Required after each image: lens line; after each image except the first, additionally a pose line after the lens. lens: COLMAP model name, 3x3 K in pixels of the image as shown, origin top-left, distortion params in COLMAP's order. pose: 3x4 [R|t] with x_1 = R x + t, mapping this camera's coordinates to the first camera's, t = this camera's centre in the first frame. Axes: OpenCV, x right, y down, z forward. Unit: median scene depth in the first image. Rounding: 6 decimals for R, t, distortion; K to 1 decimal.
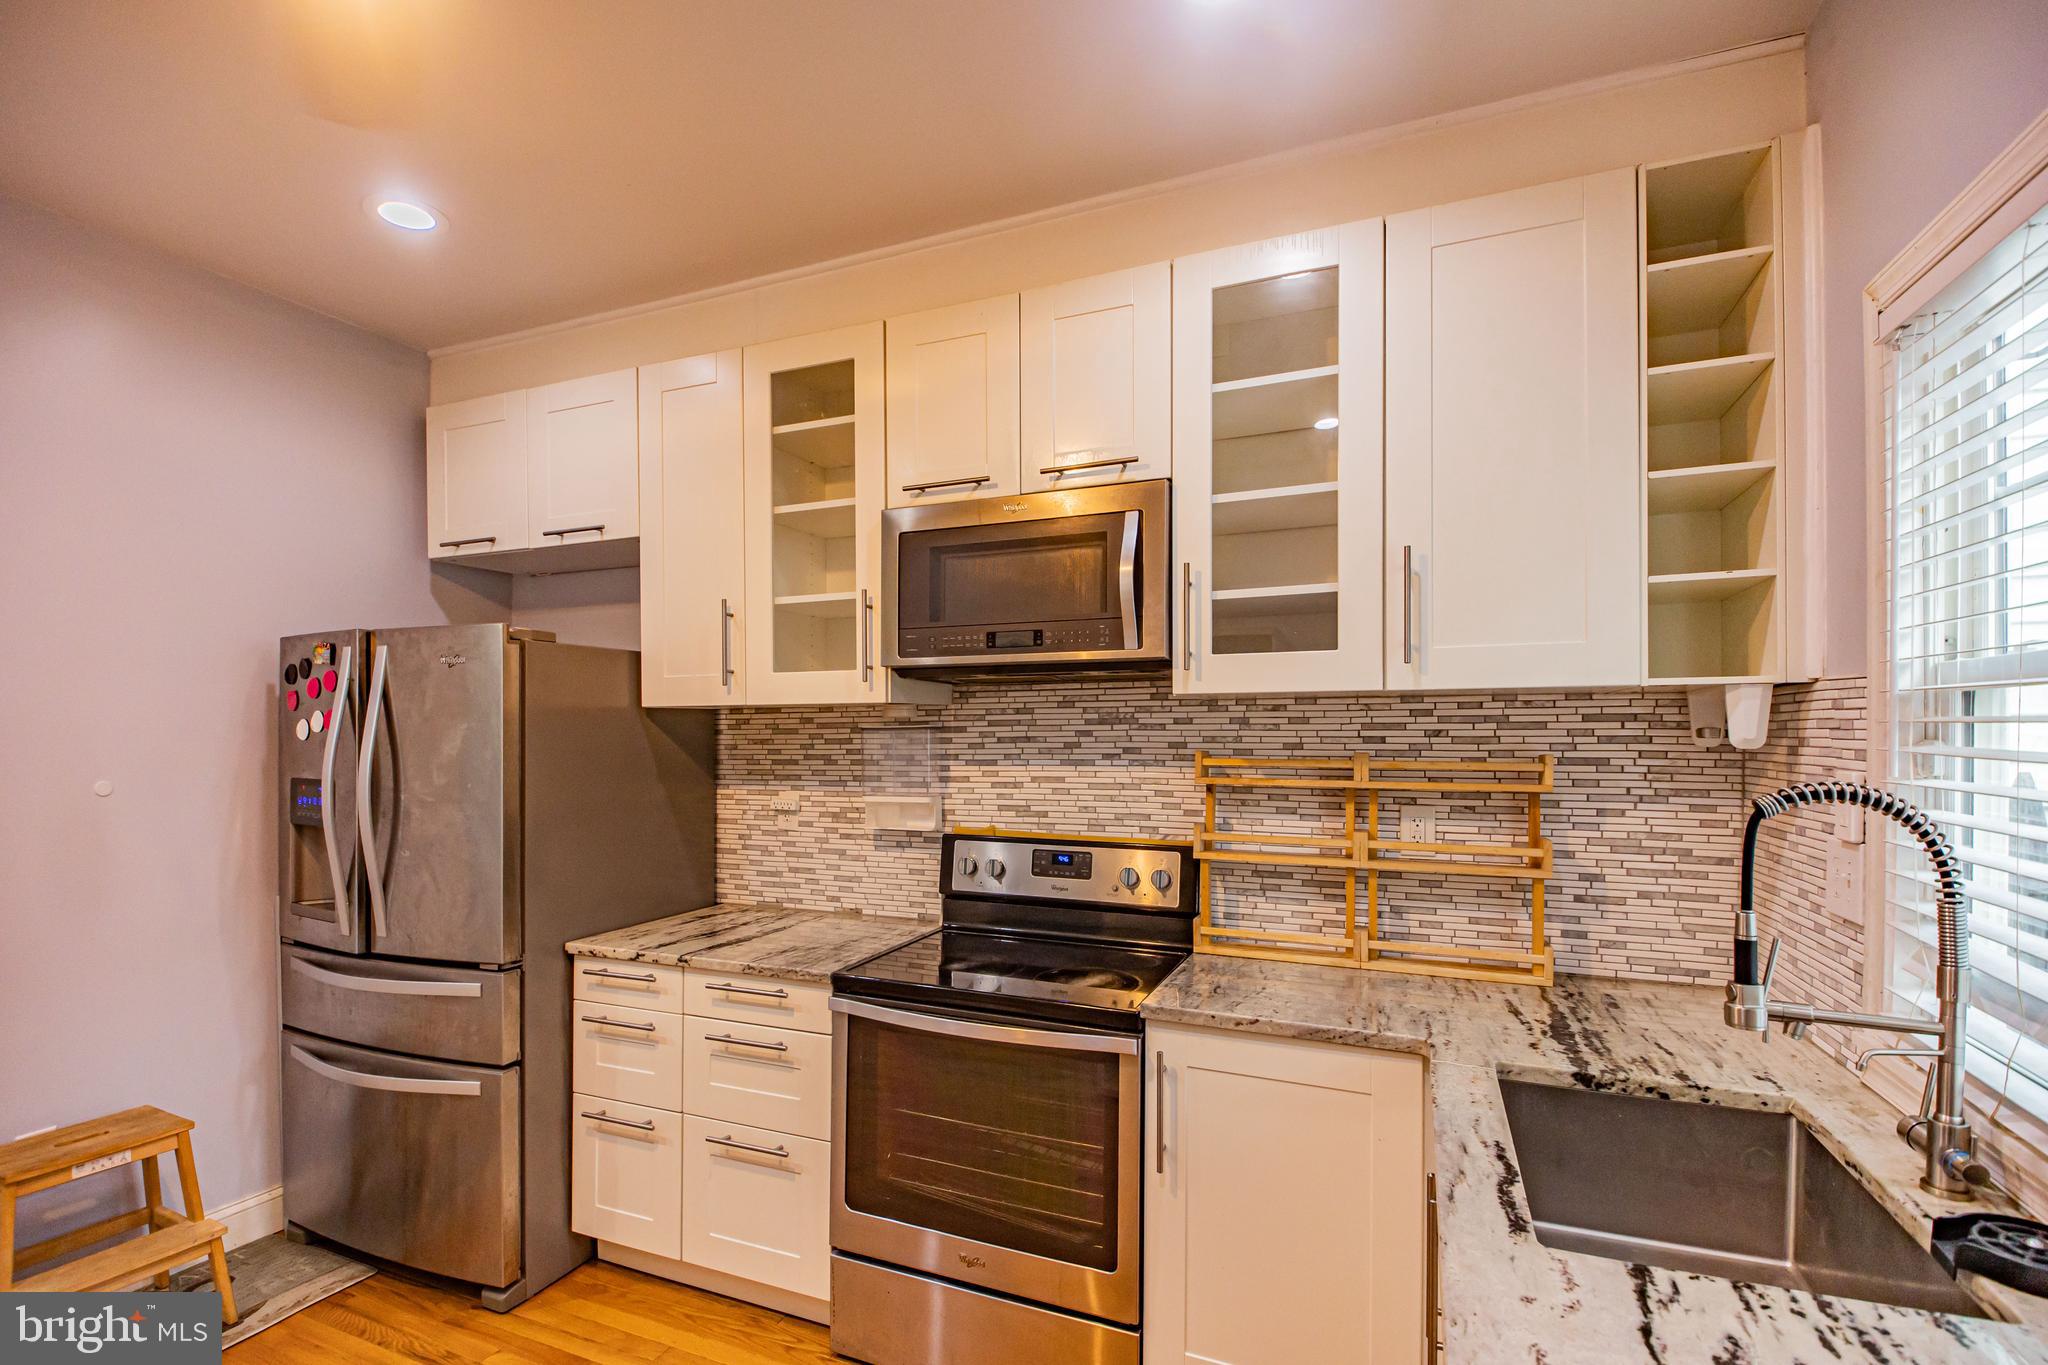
lens RADIAL K [[924.2, 0, 1019.0], [0, 924.2, 722.8], [0, 0, 1]] dist [0.028803, -0.025693]
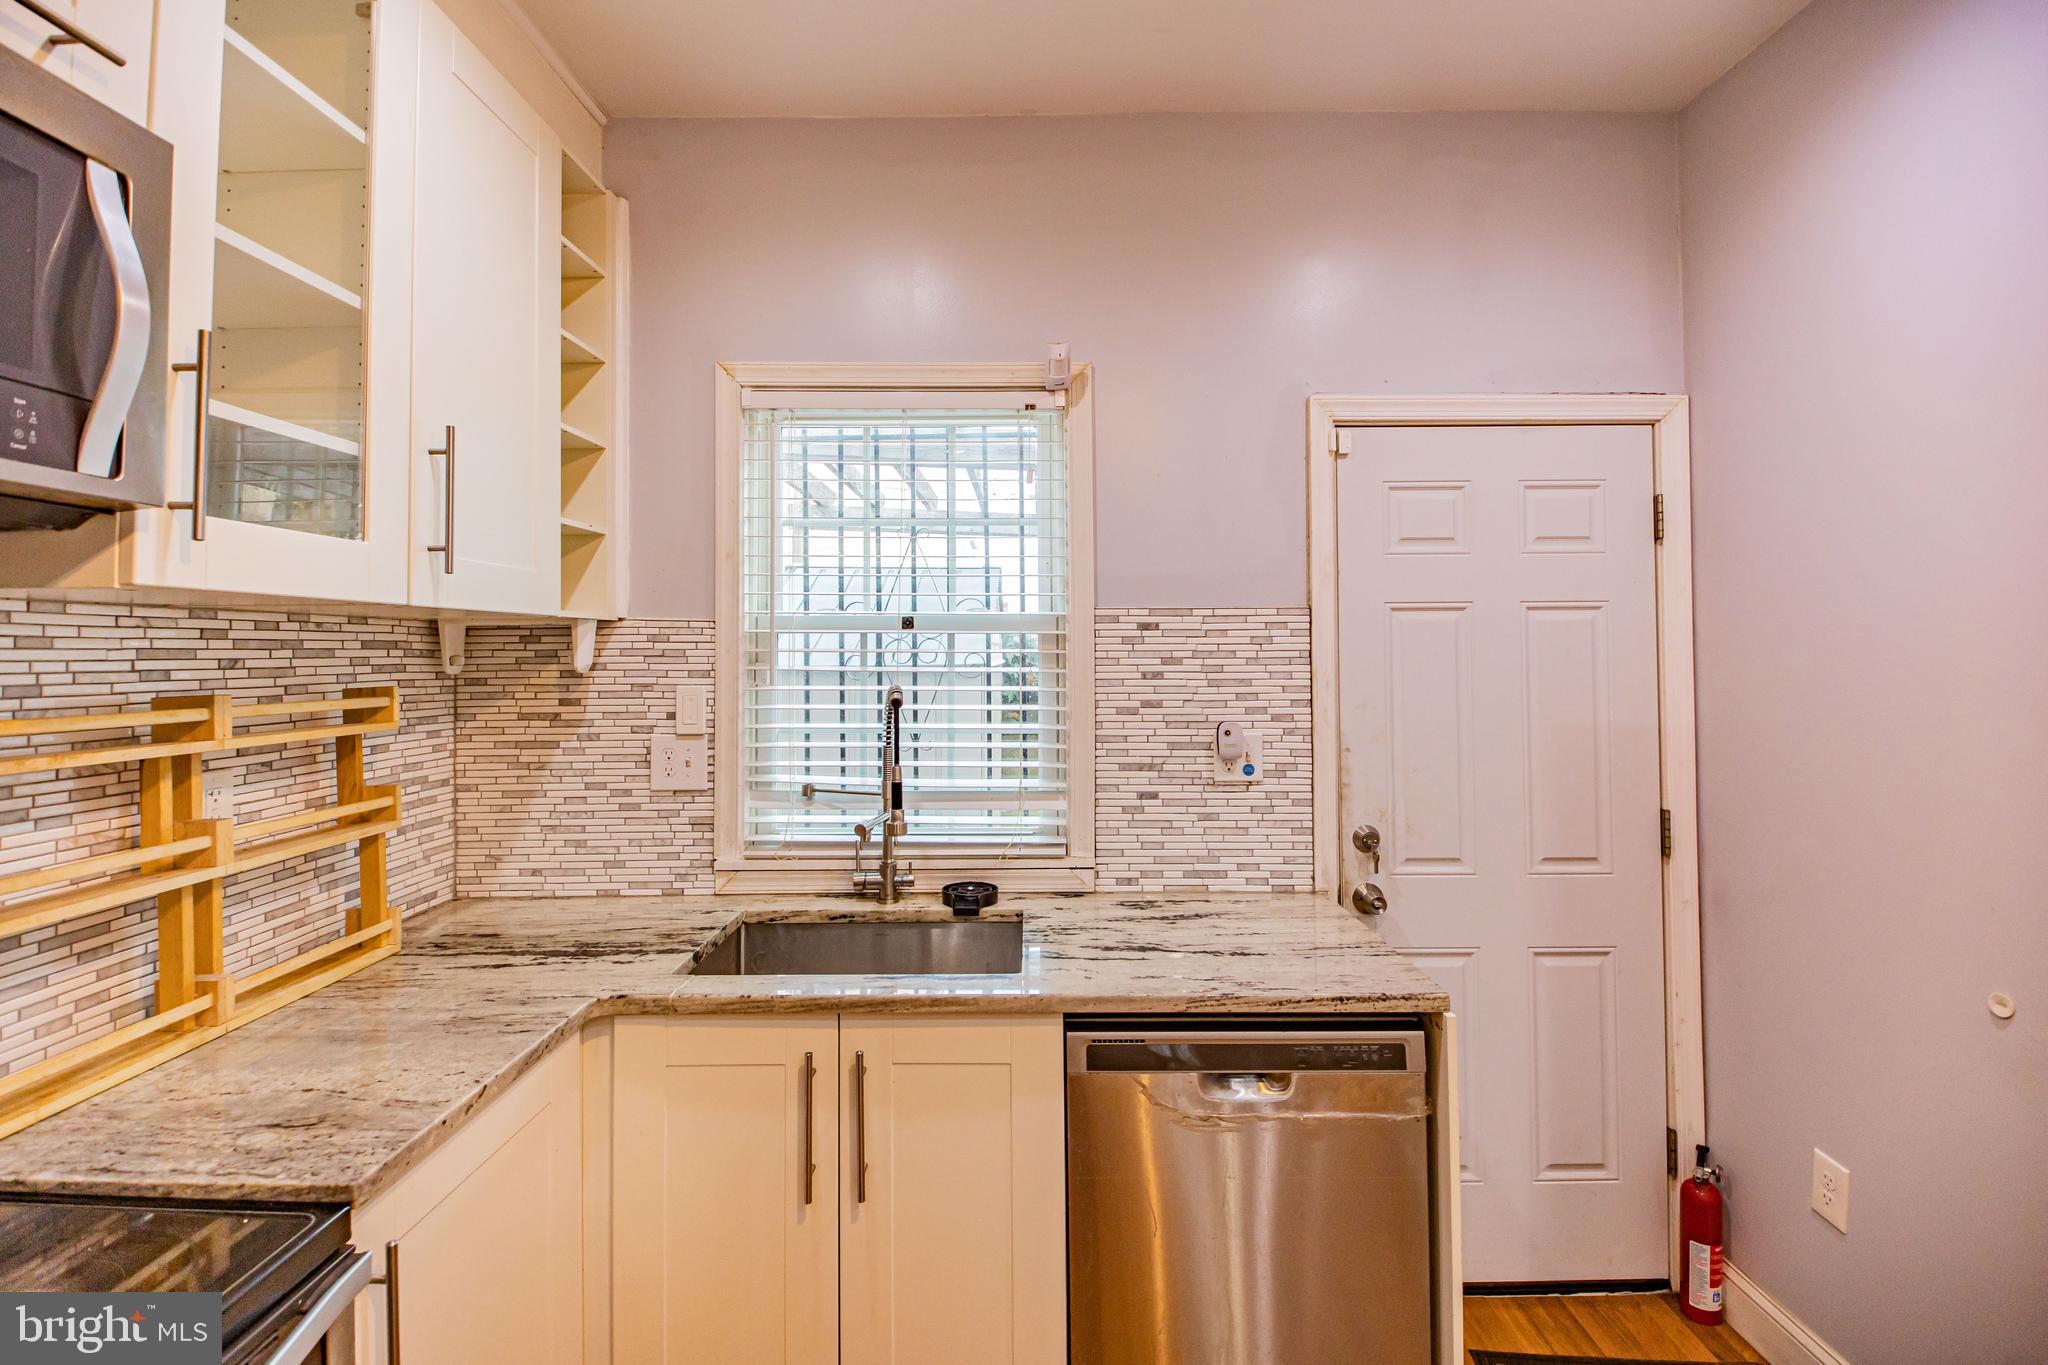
lens RADIAL K [[918.0, 0, 1020.4], [0, 918.0, 633.2], [0, 0, 1]] dist [0.021880, -0.022144]
pose [[-0.373317, 0.023079, 0.927417, -0.387635], [-0.002334, 0.999664, -0.025816, 0.004371], [-0.927701, -0.011802, -0.373138, 0.663604]]
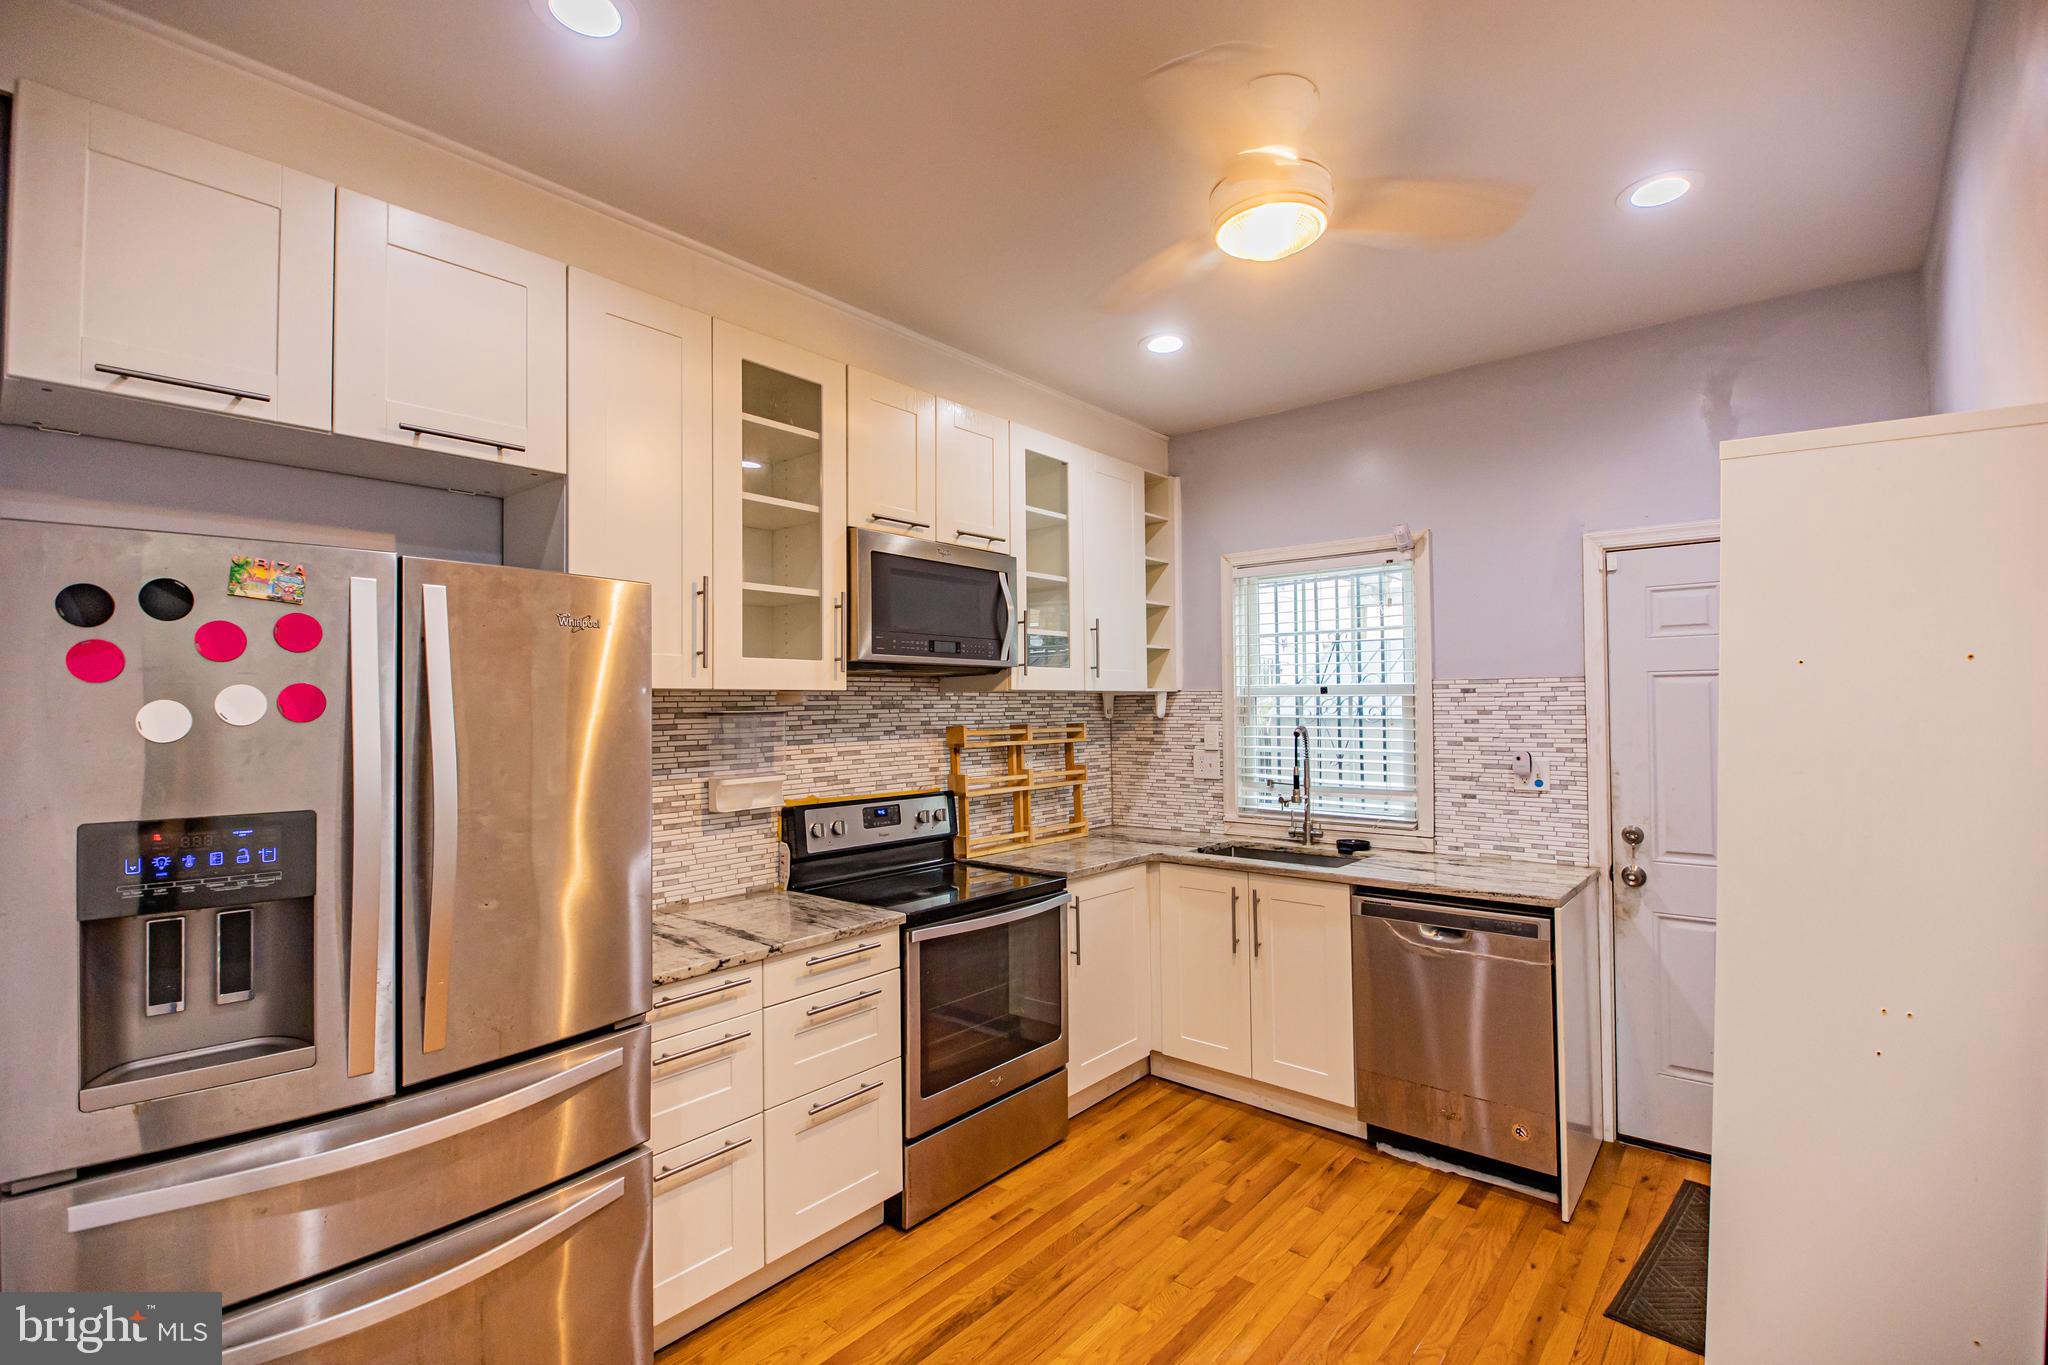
lens RADIAL K [[893.9, 0, 1019.5], [0, 893.9, 686.6], [0, 0, 1]] dist [0.021990, -0.023242]
pose [[0.315701, 0.021766, 0.948609, -1.145015], [0.000883, 0.999730, -0.023233, -0.000088], [-0.948858, 0.008173, 0.315596, 0.437628]]
